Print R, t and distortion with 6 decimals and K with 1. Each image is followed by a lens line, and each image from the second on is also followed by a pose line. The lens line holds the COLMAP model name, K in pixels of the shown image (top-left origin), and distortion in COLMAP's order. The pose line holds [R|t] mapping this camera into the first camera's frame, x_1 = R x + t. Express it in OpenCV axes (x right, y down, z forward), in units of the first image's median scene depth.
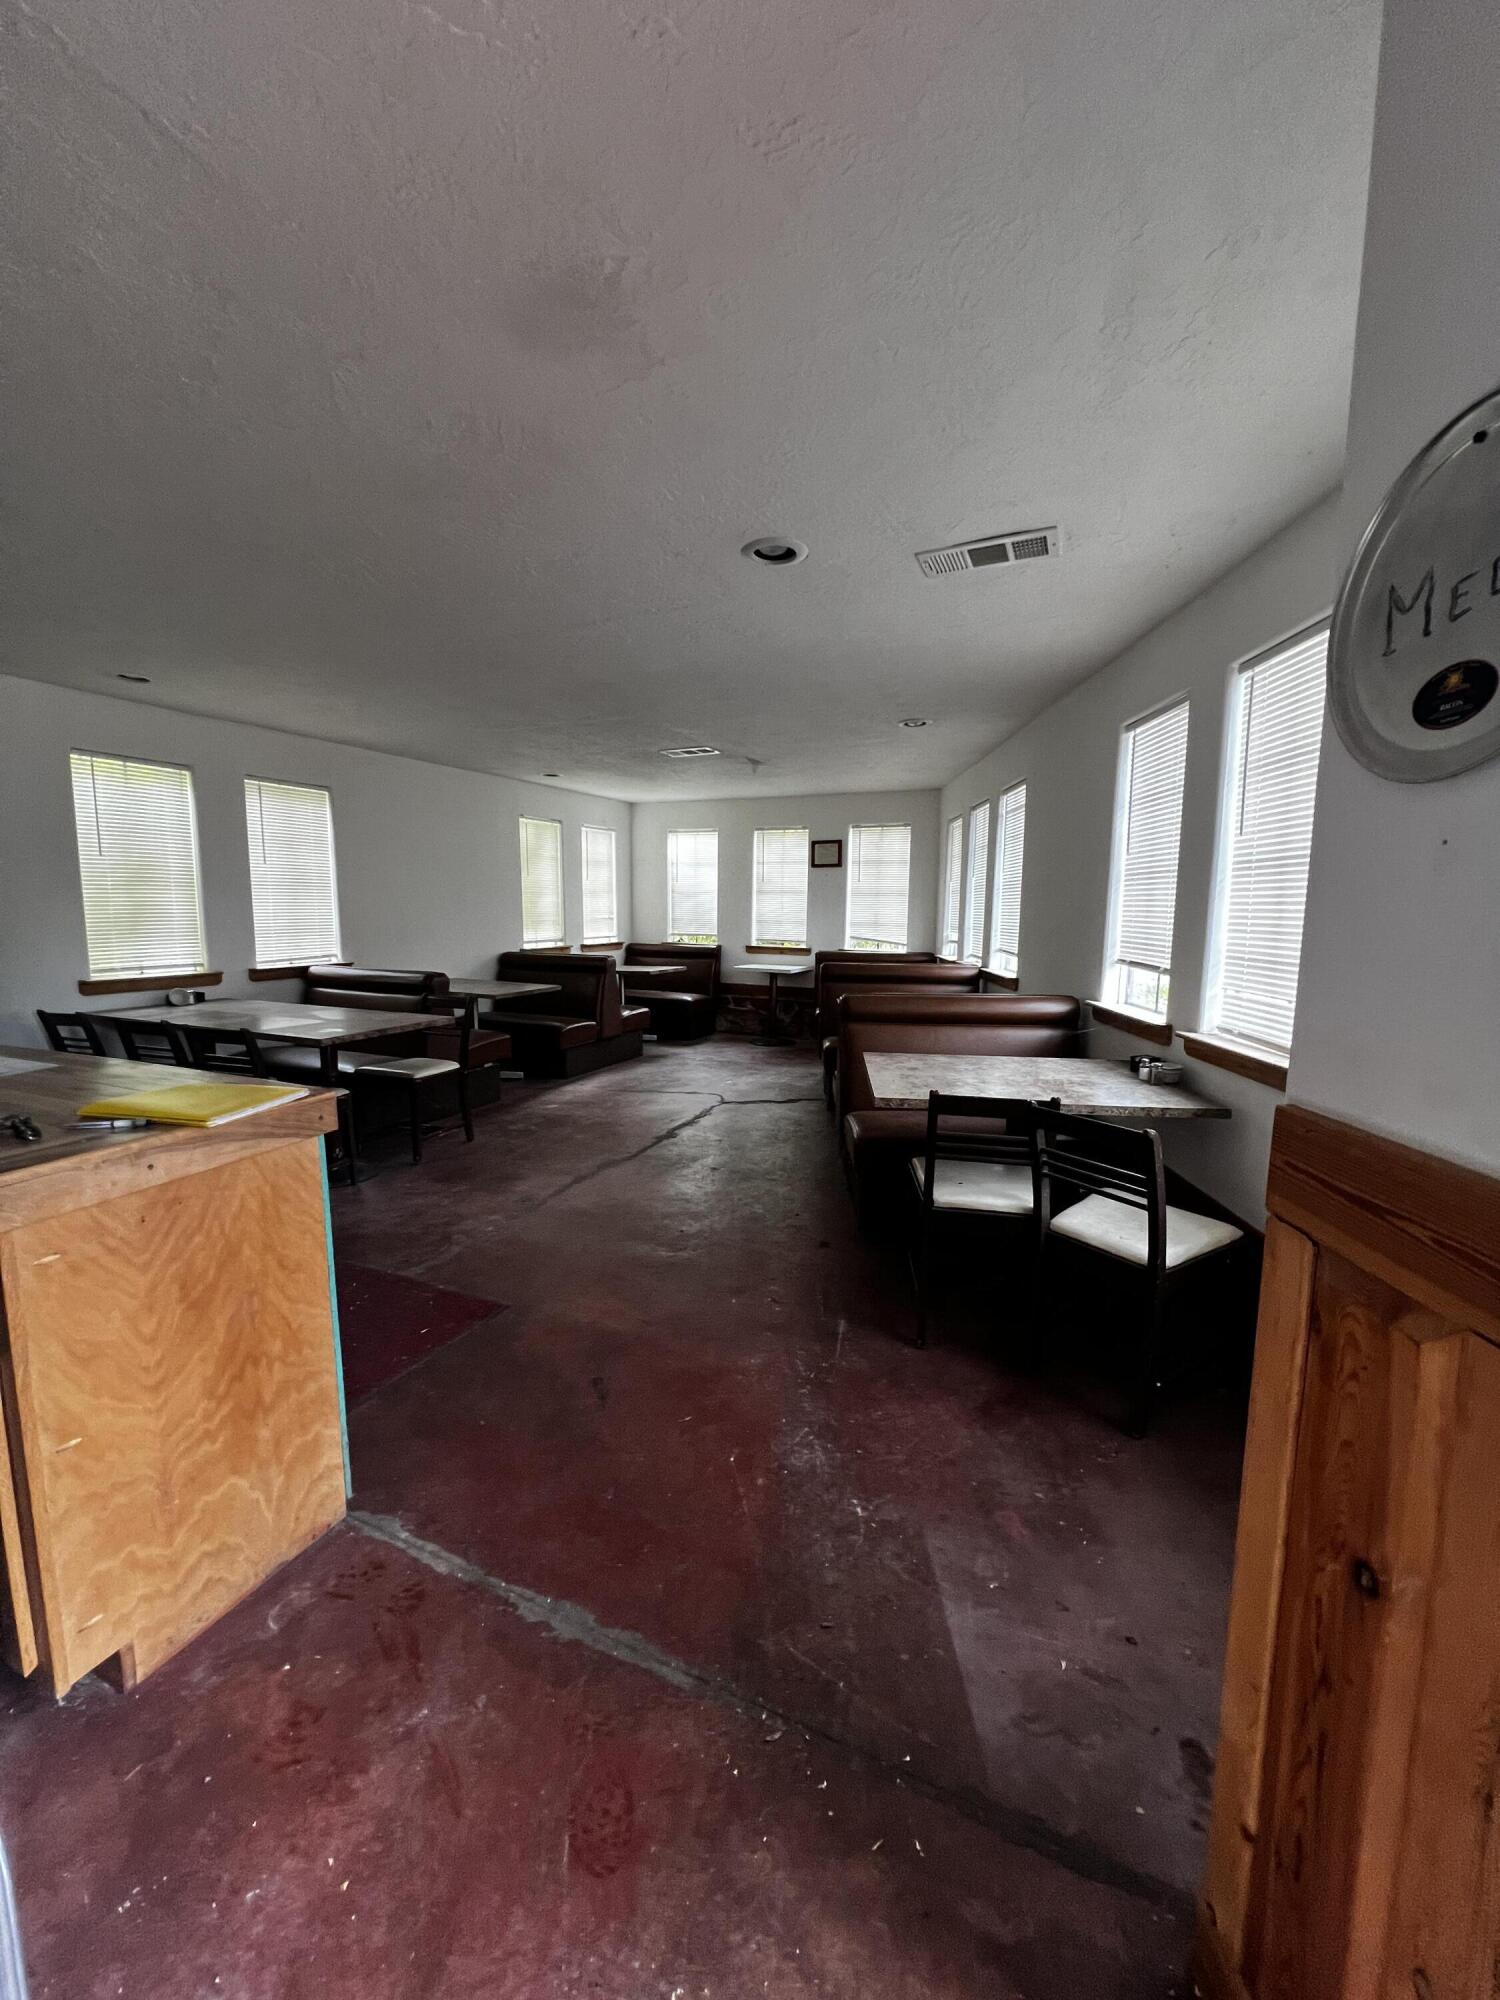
lens RADIAL K [[797.3, 0, 750.4], [0, 797.3, 997.0], [0, 0, 1]] dist [-0.000424, -0.000064]
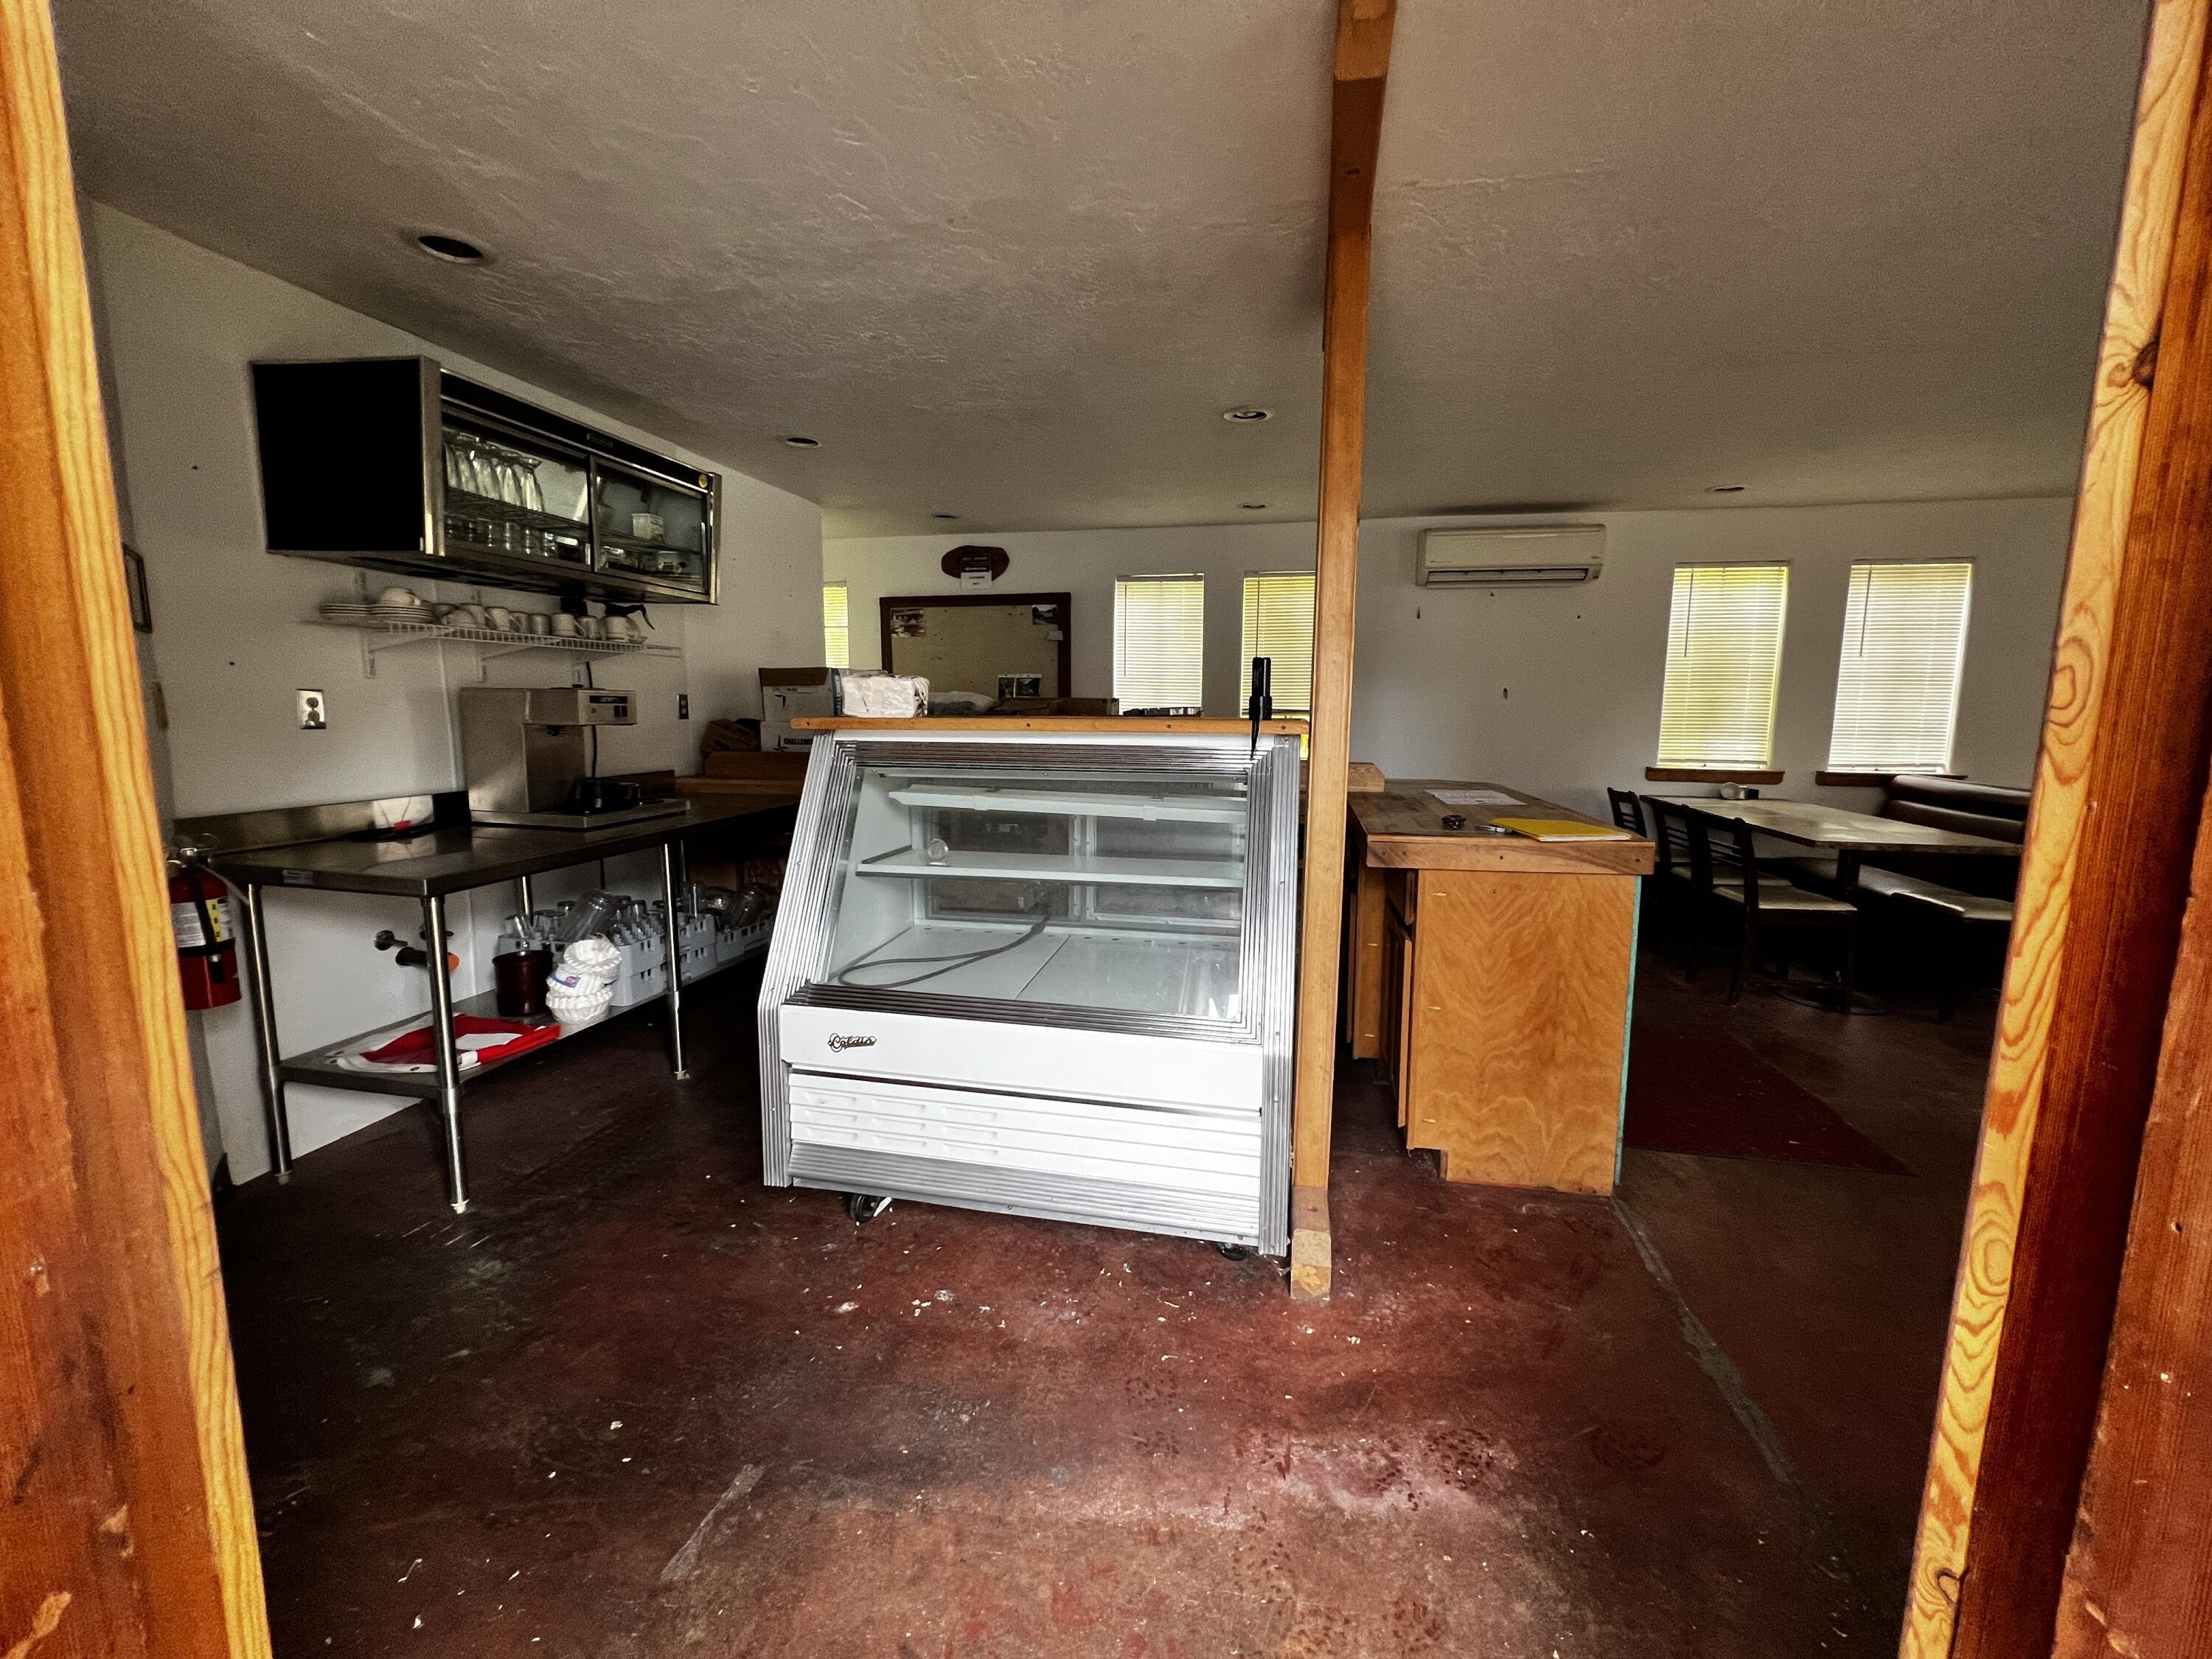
lens RADIAL K [[898.6, 0, 1111.2], [0, 898.6, 822.8], [0, 0, 1]] dist [0.007163, -0.000623]
pose [[0.222393, 0.127552, -0.966577, 0.611075], [-0.123288, 0.987126, 0.101897, 0.052707], [0.967131, 0.096506, 0.235255, -0.112370]]
